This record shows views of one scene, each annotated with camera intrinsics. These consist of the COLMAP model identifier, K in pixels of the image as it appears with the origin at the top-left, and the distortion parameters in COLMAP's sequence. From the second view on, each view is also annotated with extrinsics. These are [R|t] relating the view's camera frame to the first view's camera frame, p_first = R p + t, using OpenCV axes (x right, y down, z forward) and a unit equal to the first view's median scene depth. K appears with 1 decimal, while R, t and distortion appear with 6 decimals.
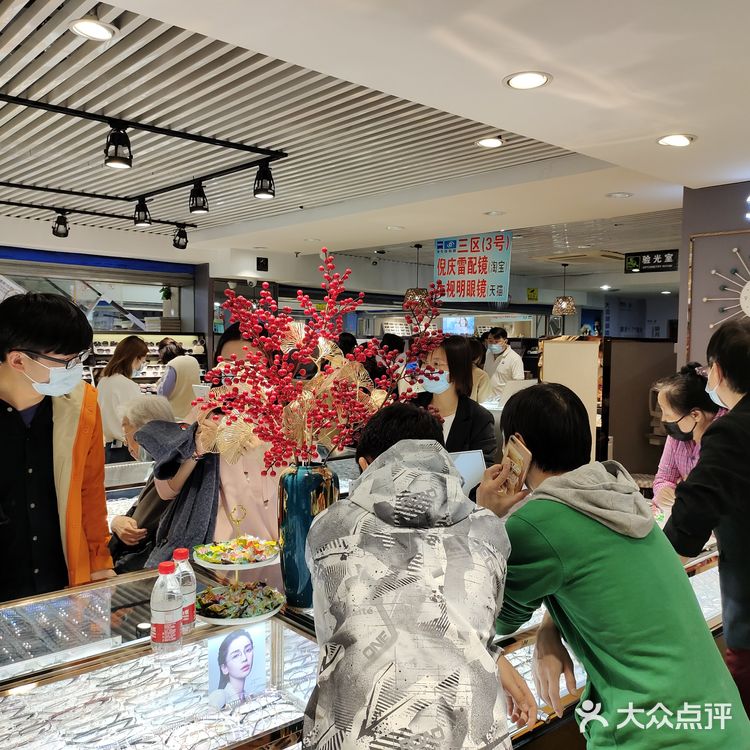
lens RADIAL K [[724.3, 0, 394.6], [0, 724.3, 374.2], [0, 0, 1]] dist [0.032574, -0.002316]
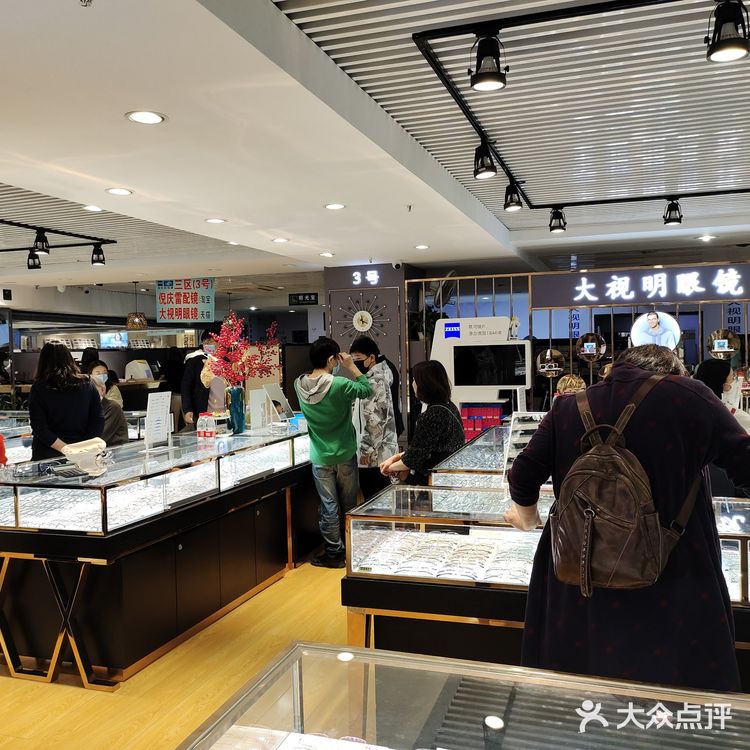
lens RADIAL K [[682.0, 0, 375.0], [0, 682.0, 375.0], [0, 0, 1]] dist [0.048459, -0.005779]
pose [[0.875427, -0.055119, 0.480198, -0.242636], [0.060815, 0.998142, 0.003701, 0.027733], [-0.479510, 0.025963, 0.877152, -0.430587]]
